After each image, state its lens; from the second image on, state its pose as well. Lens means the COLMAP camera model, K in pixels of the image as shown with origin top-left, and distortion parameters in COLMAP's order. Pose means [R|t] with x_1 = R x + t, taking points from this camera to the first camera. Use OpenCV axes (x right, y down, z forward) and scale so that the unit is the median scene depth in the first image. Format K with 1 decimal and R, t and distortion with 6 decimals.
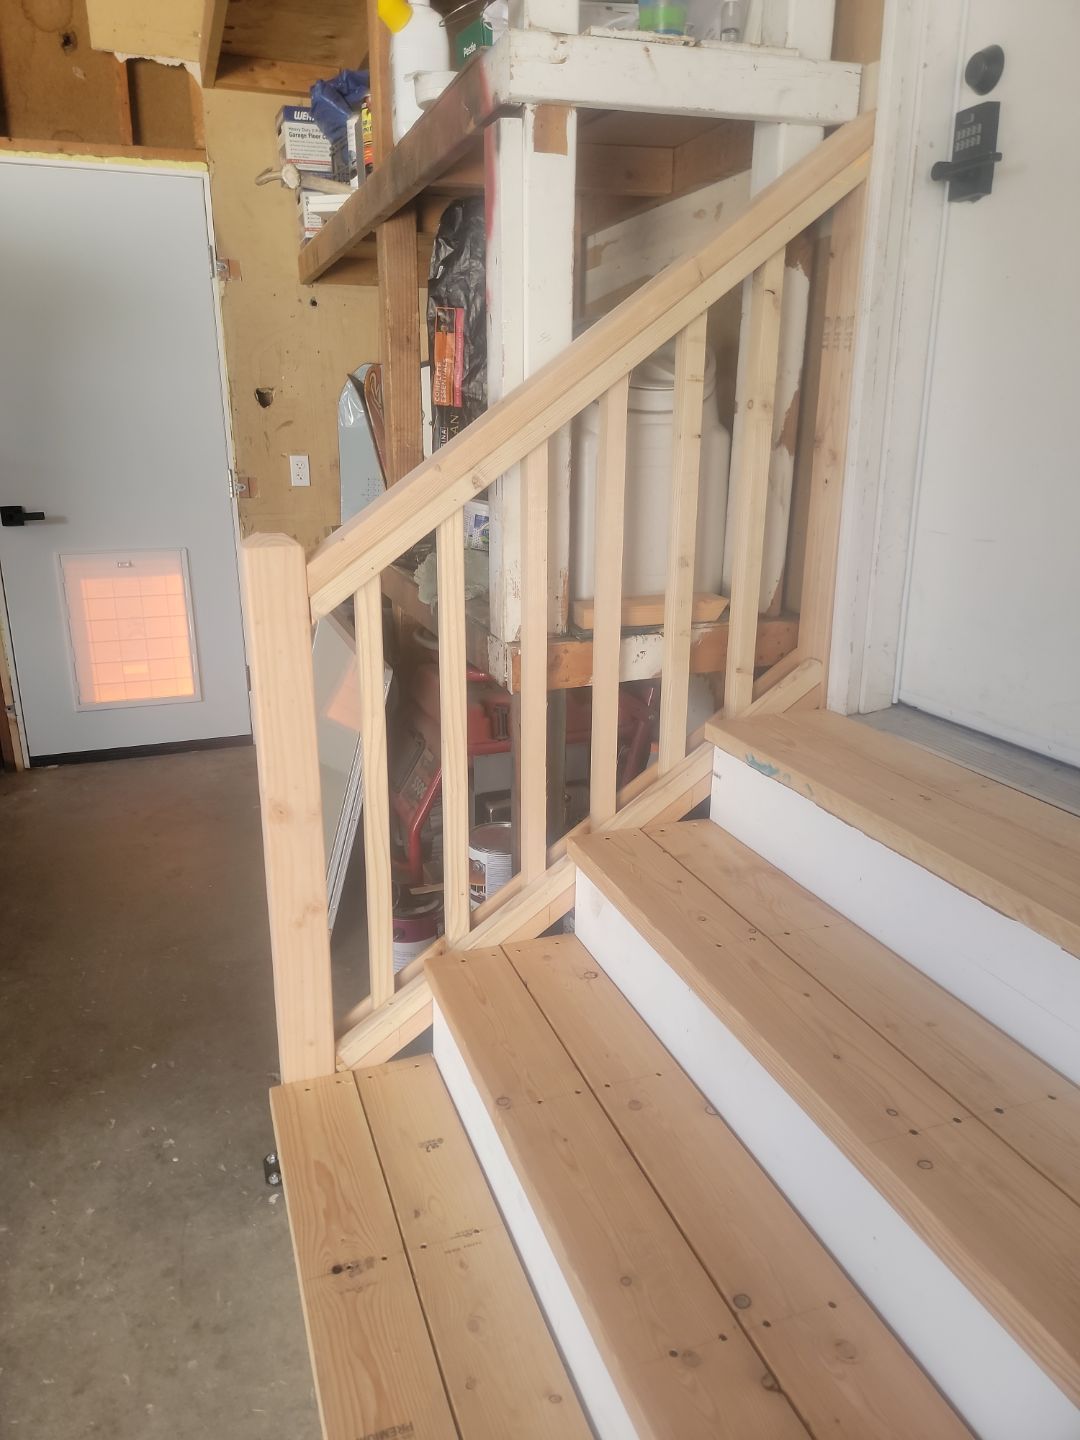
lens RADIAL K [[993.8, 0, 513.1], [0, 993.8, 710.9], [0, 0, 1]] dist [0.079311, -0.063412]
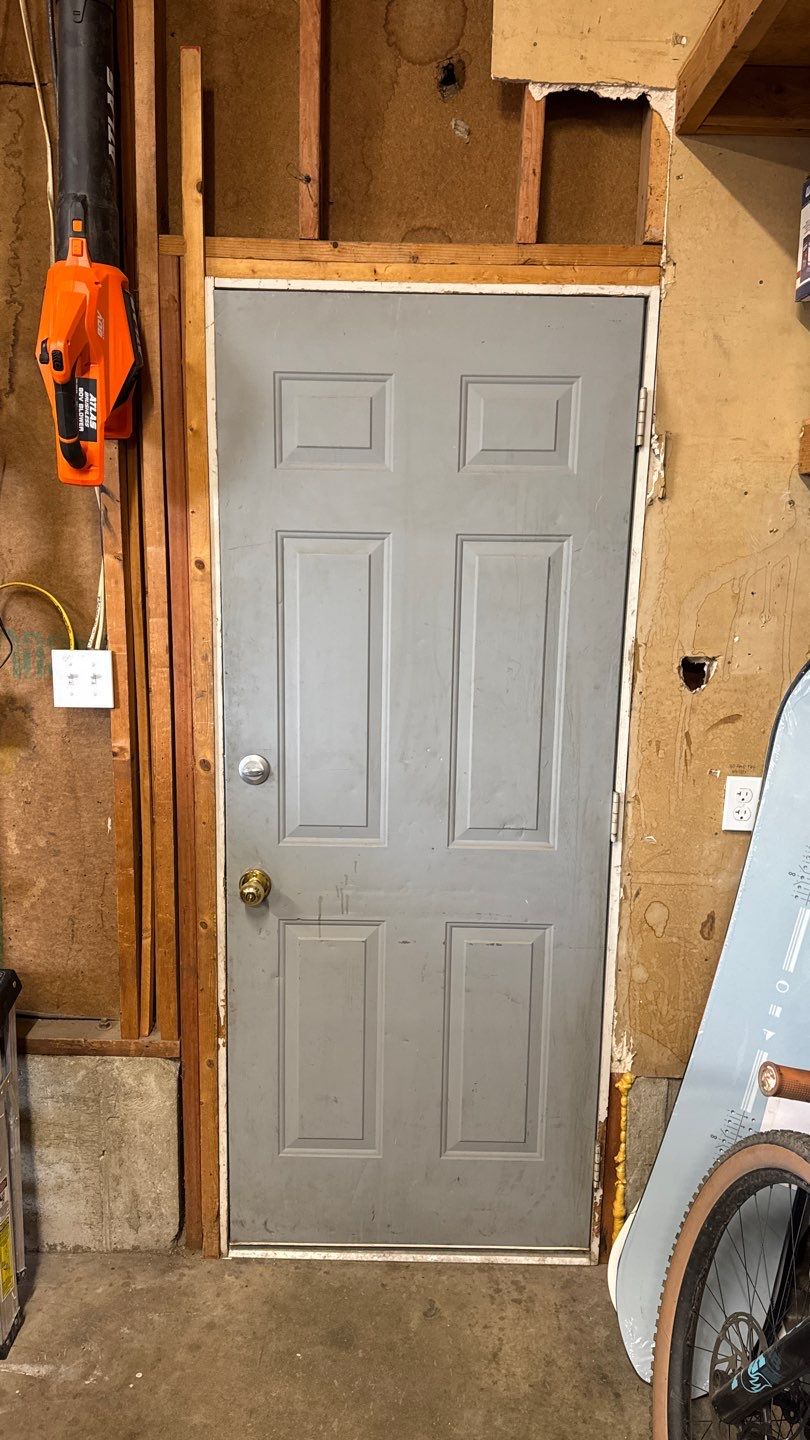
lens RADIAL K [[1009.7, 0, 394.9], [0, 1009.7, 724.0], [0, 0, 1]] dist [0.076936, -0.104609]
pose [[0.939303, 0.092944, -0.330260, -0.243182], [-0.125402, 0.989009, -0.078327, -0.248672], [0.319350, 0.114988, 0.940634, 0.491081]]
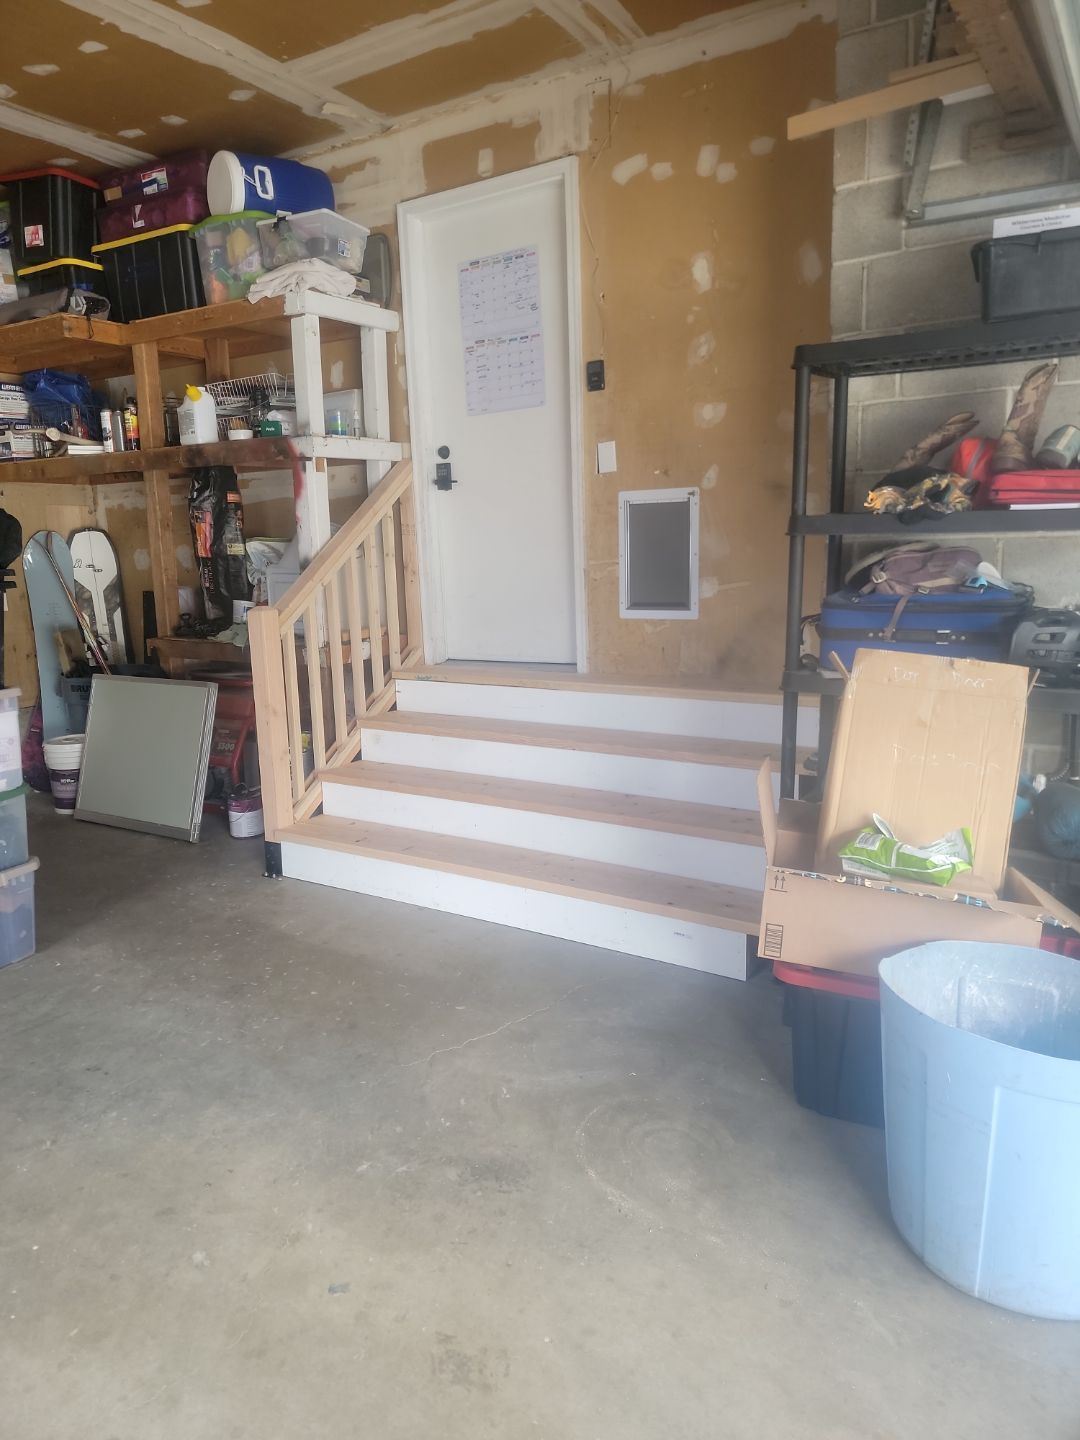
lens RADIAL K [[995.0, 0, 519.1], [0, 995.0, 719.7], [0, 0, 1]] dist [0.074570, -0.066851]
pose [[0.785295, -0.134539, 0.604327, -0.611878], [0.203499, 0.977960, -0.046719, 0.173505], [-0.584722, 0.159668, 0.795366, -0.675018]]
